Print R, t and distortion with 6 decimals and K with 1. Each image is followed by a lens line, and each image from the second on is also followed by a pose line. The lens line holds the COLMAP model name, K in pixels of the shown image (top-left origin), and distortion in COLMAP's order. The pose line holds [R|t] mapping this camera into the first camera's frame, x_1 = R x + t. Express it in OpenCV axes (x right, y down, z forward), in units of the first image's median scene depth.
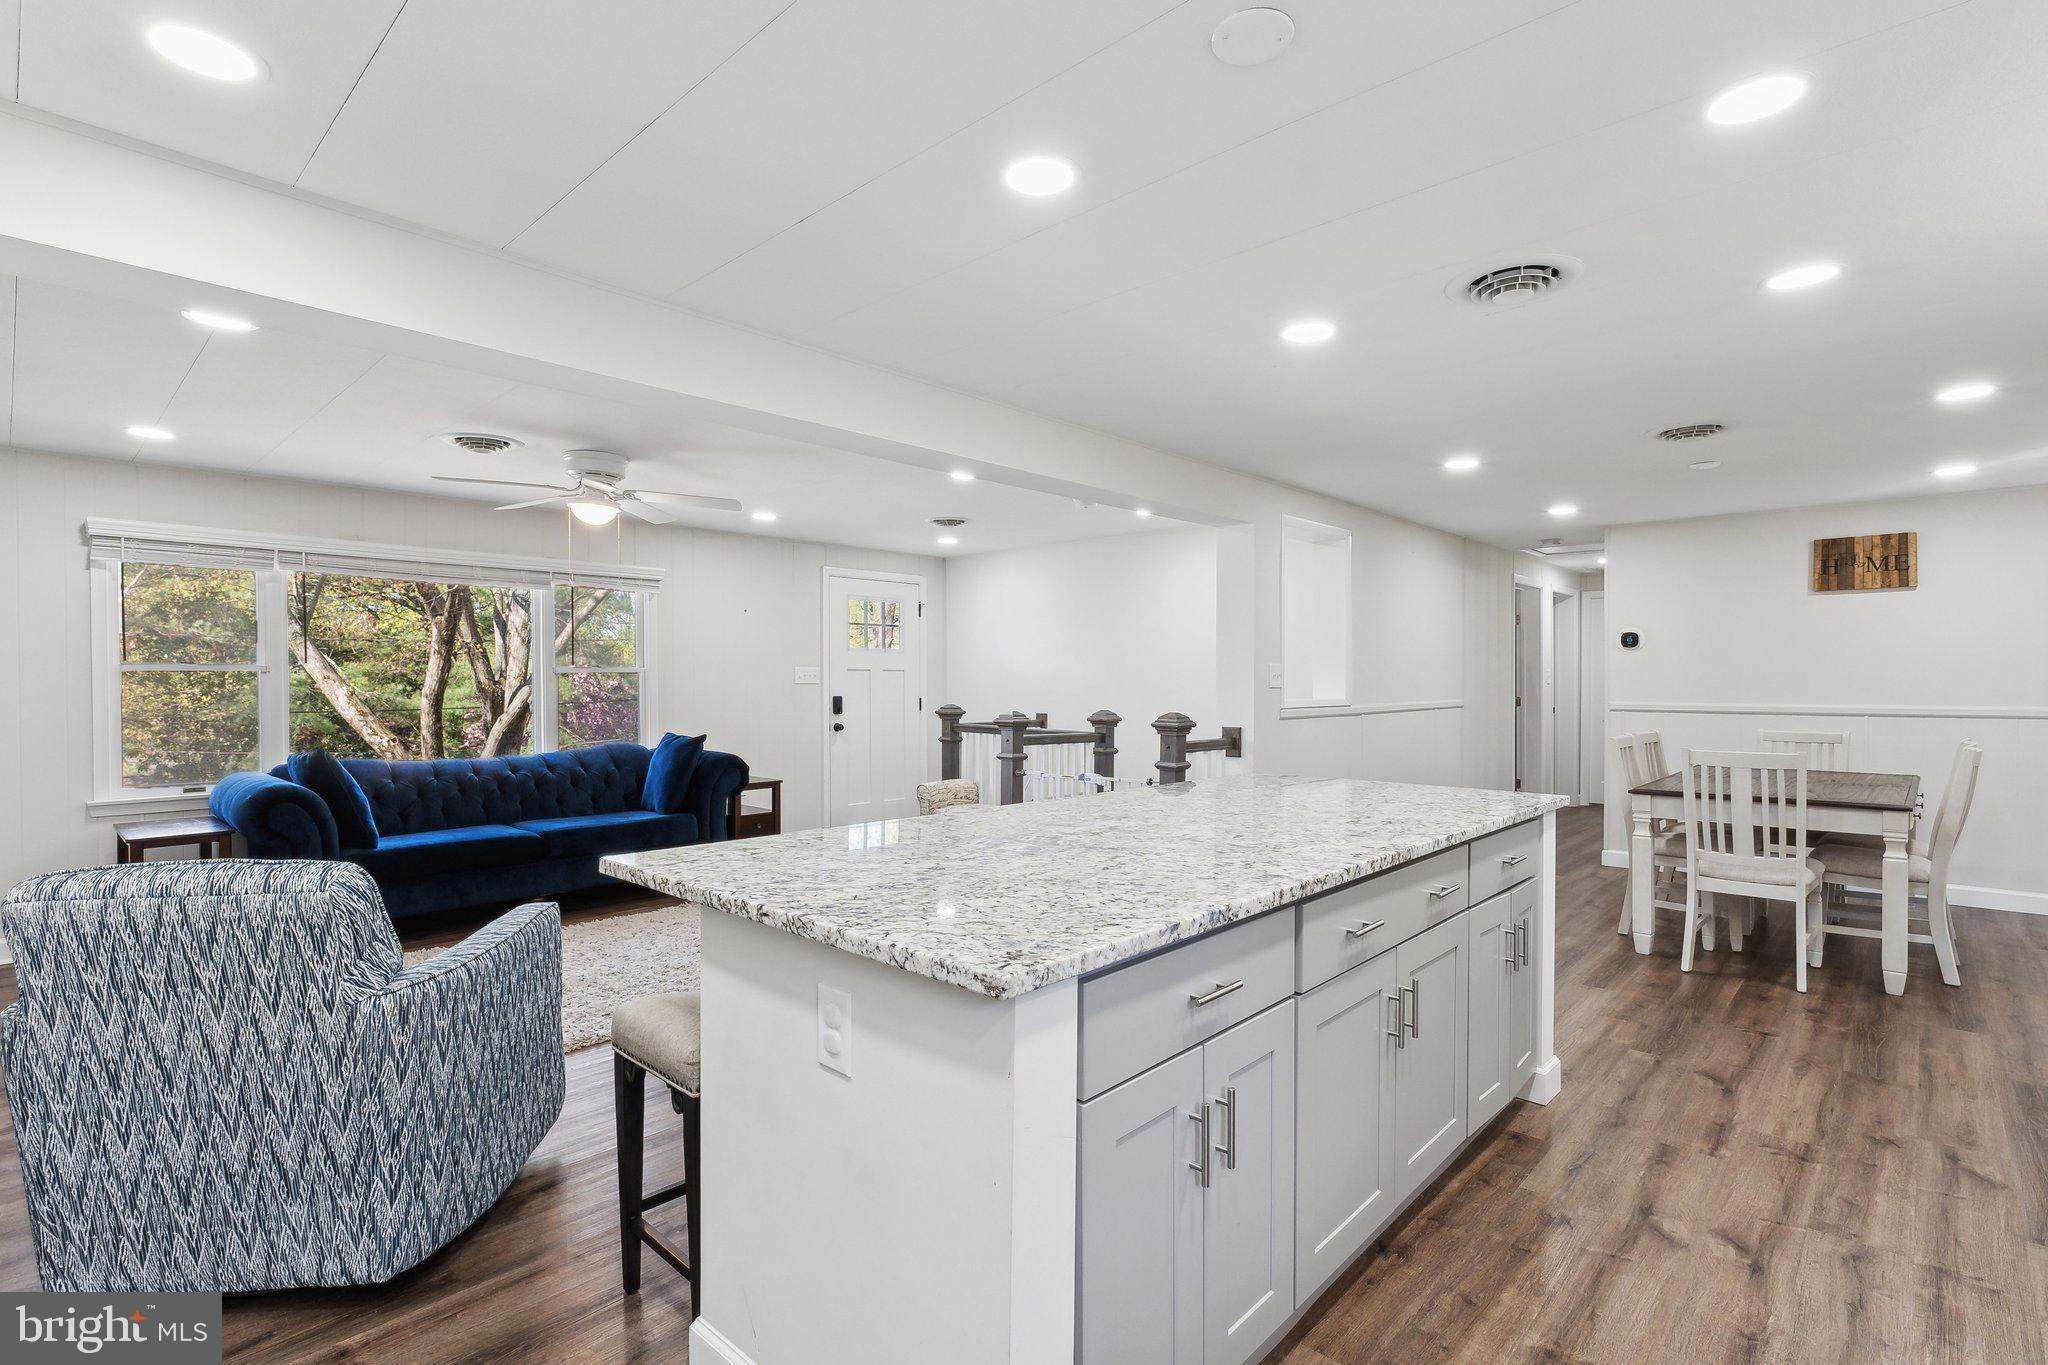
lens RADIAL K [[982.0, 0, 1009.7], [0, 982.0, 681.5], [0, 0, 1]] dist [-0.000733, -0.000674]
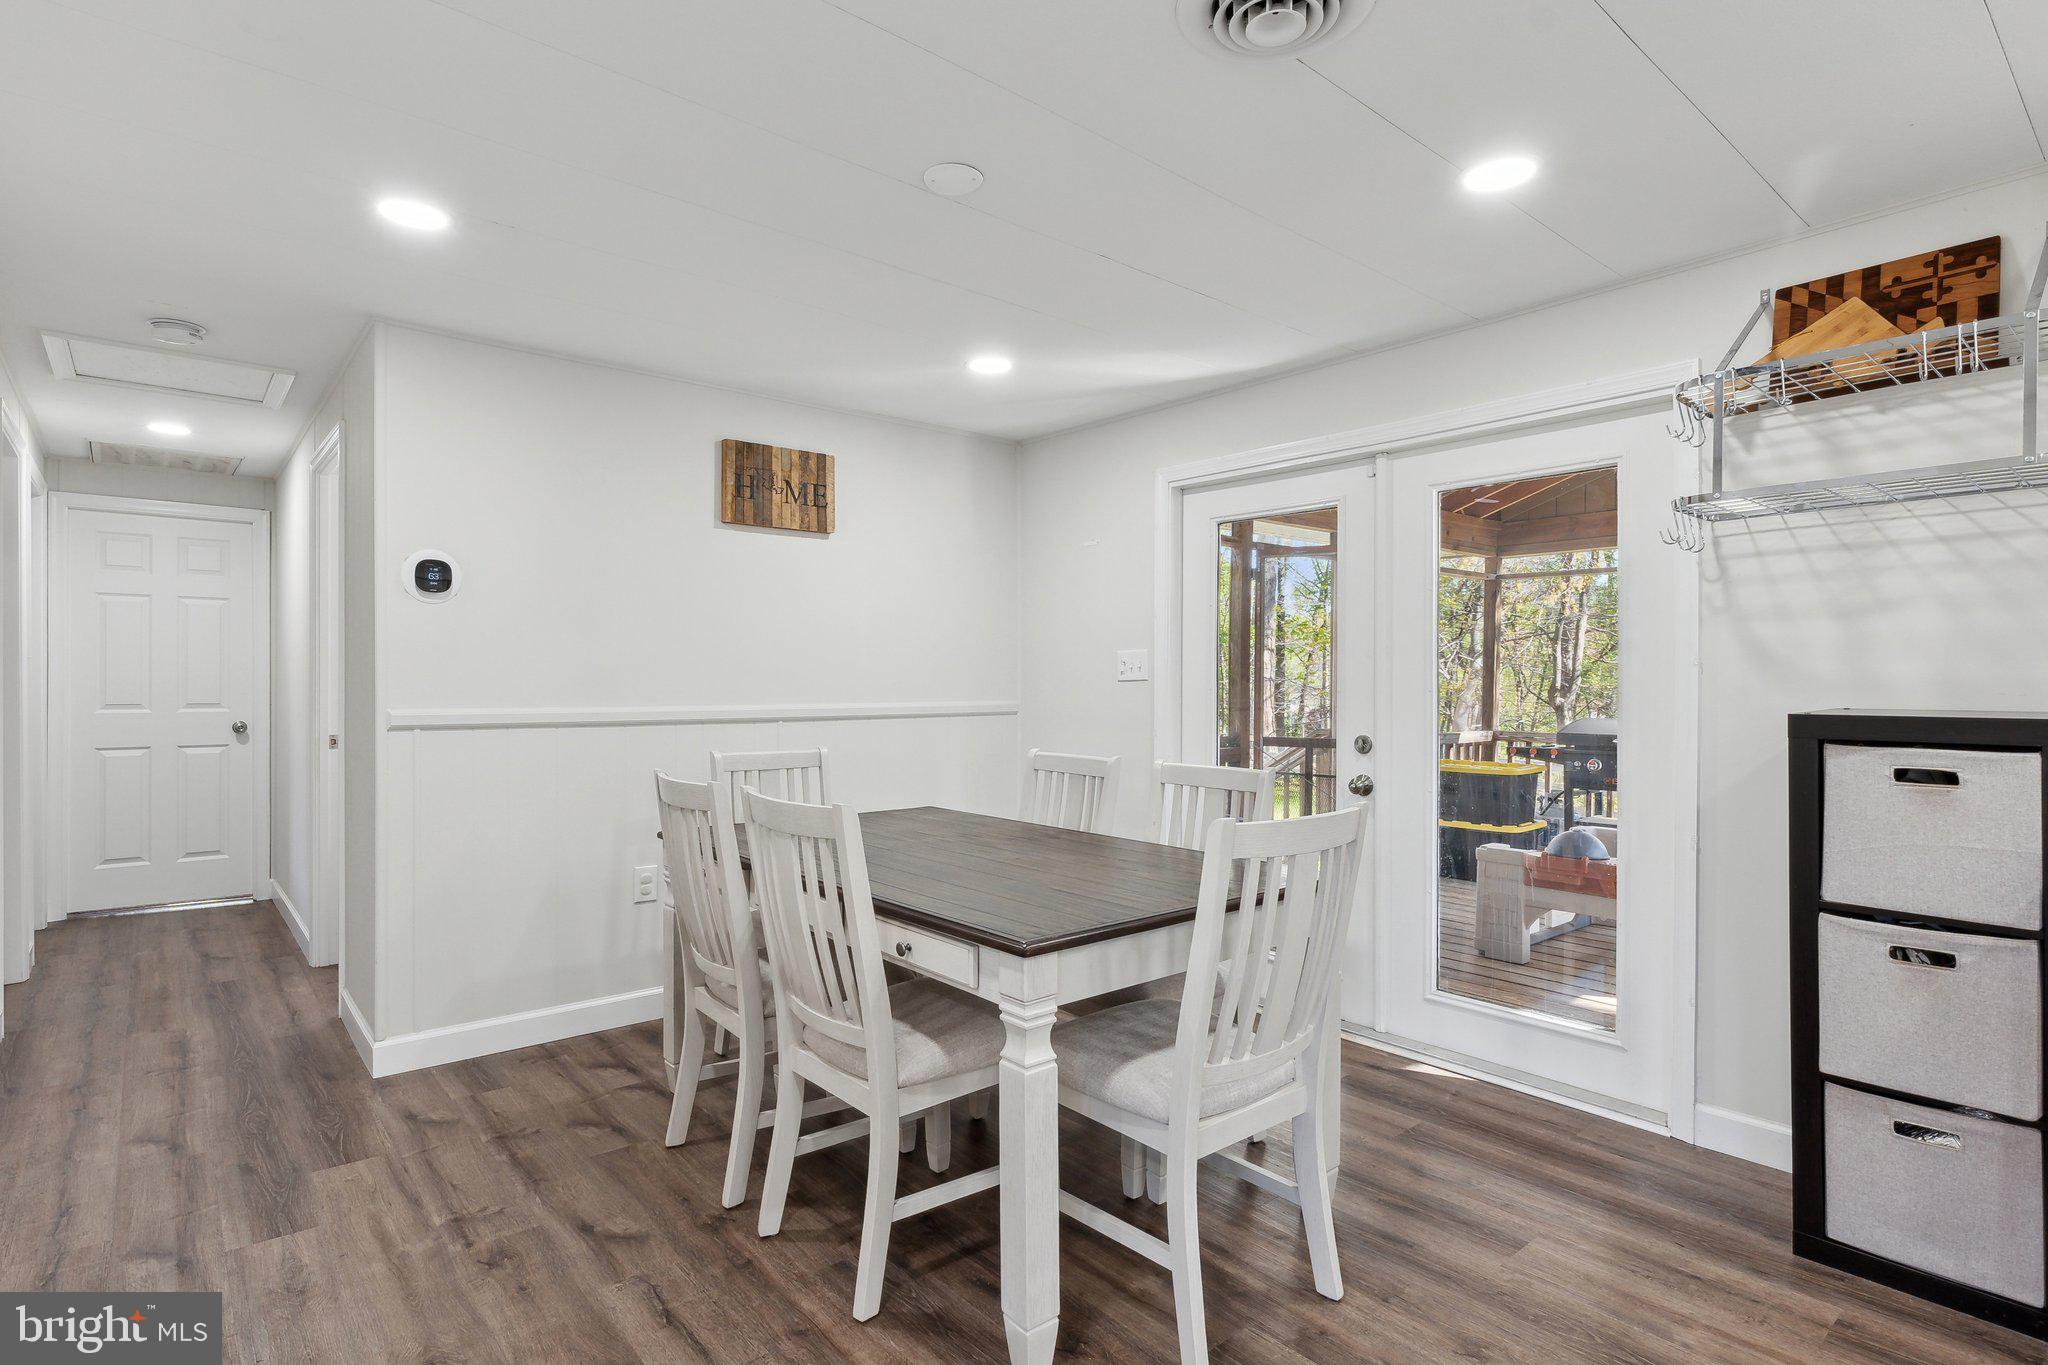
lens RADIAL K [[1043.9, 0, 1003.4], [0, 1043.9, 678.9], [0, 0, 1]] dist [-0.000654, -0.001992]
pose [[0.118149, 0.008047, 0.992963, 0.189190], [-0.000210, 0.999967, -0.008079, 0.011751], [-0.992996, 0.000745, 0.118147, 0.744346]]
